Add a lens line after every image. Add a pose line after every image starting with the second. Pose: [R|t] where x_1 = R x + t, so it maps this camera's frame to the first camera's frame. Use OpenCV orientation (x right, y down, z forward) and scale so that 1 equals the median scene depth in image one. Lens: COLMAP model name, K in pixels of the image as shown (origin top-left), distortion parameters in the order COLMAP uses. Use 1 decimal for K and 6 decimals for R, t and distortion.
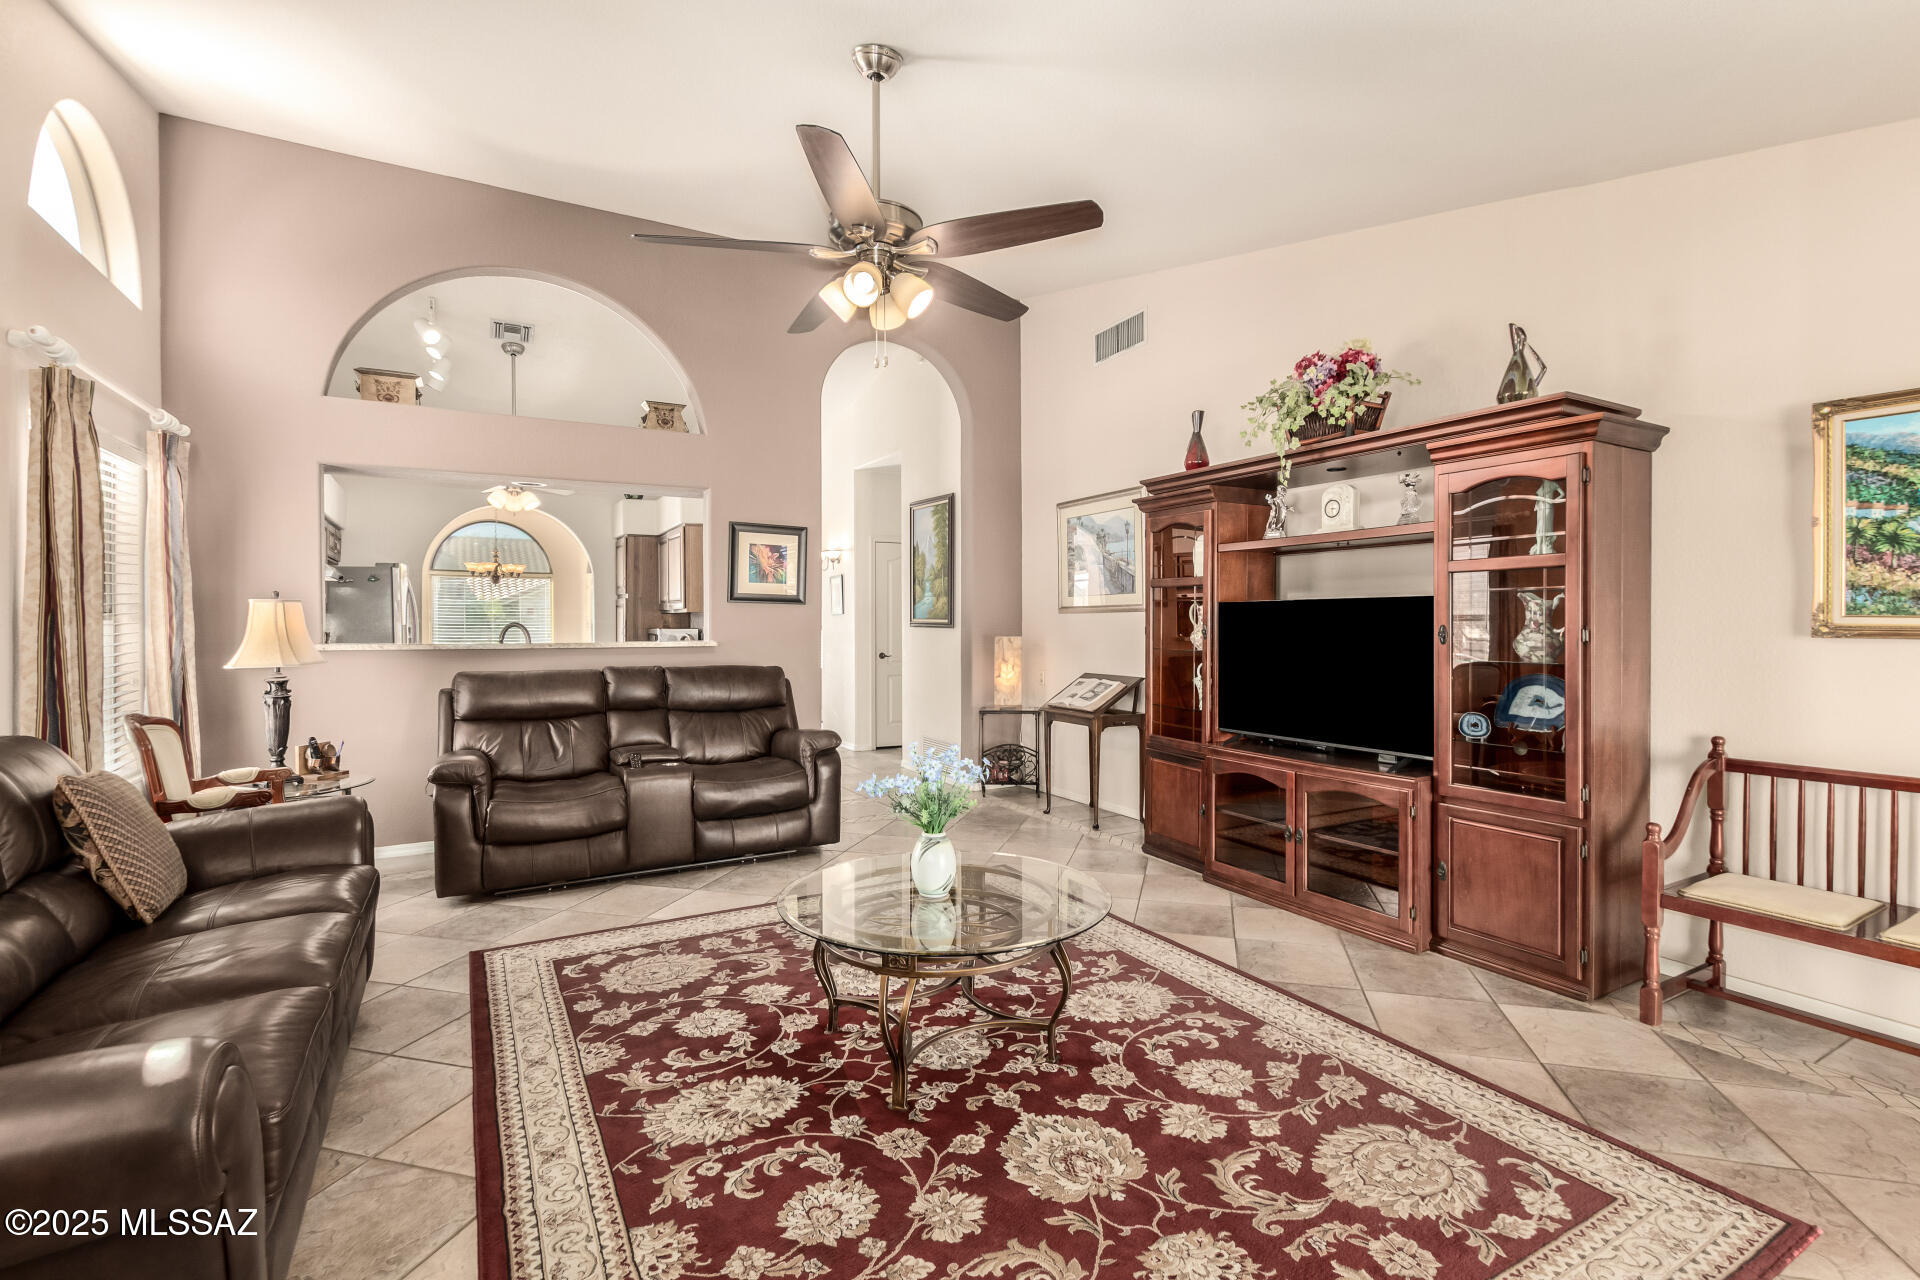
lens RADIAL K [[881.4, 0, 956.6], [0, 881.4, 634.0], [0, 0, 1]] dist [0.004564, -0.000986]
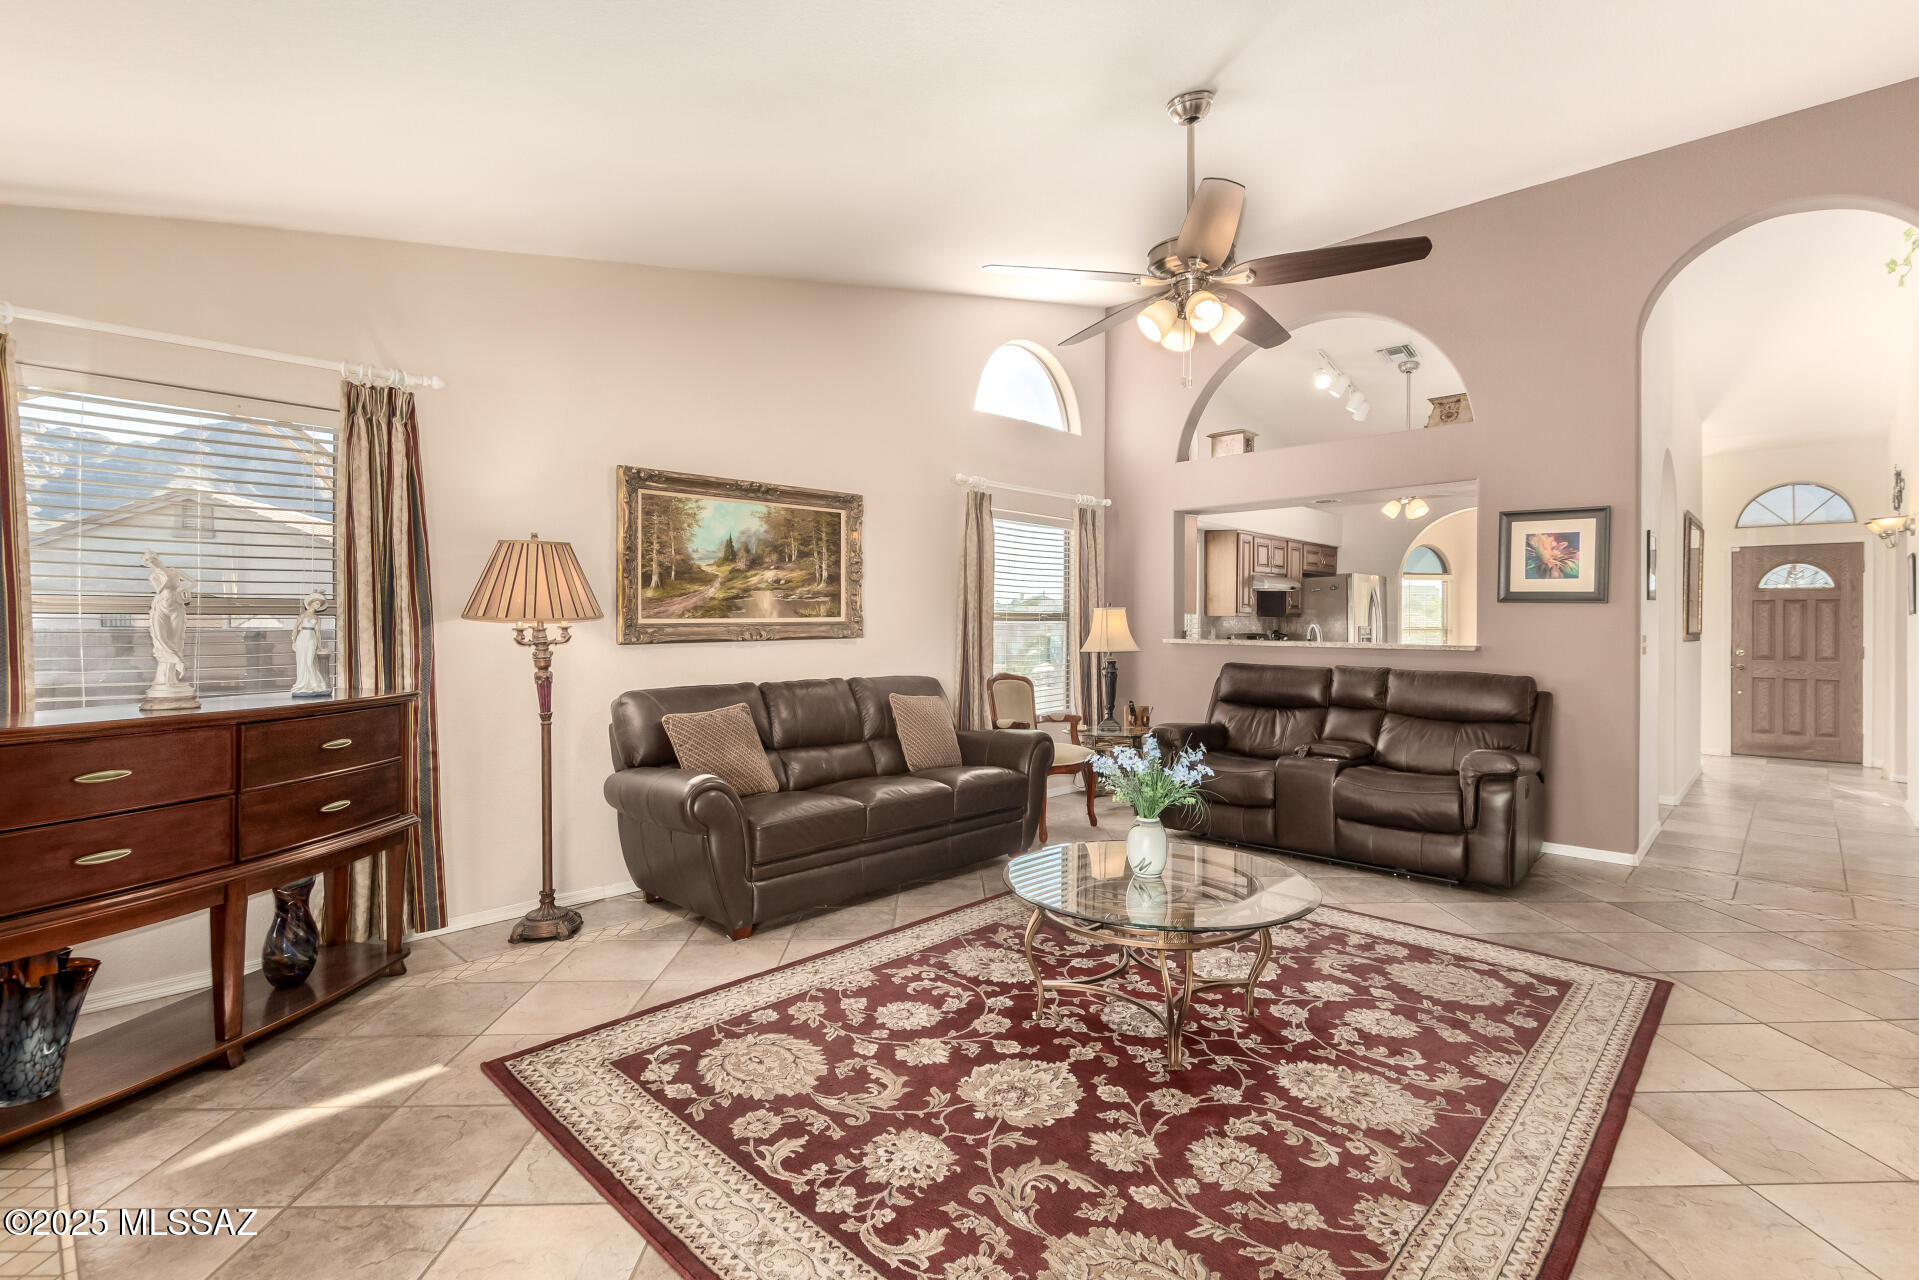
lens RADIAL K [[881.0, 0, 954.3], [0, 881.0, 635.0], [0, 0, 1]] dist [0.004564, -0.000986]
pose [[0.285420, 0.016301, -0.958264, 1.007057], [-0.014157, 0.999818, 0.012791, -0.014860], [0.958298, 0.009915, 0.285598, 0.487629]]
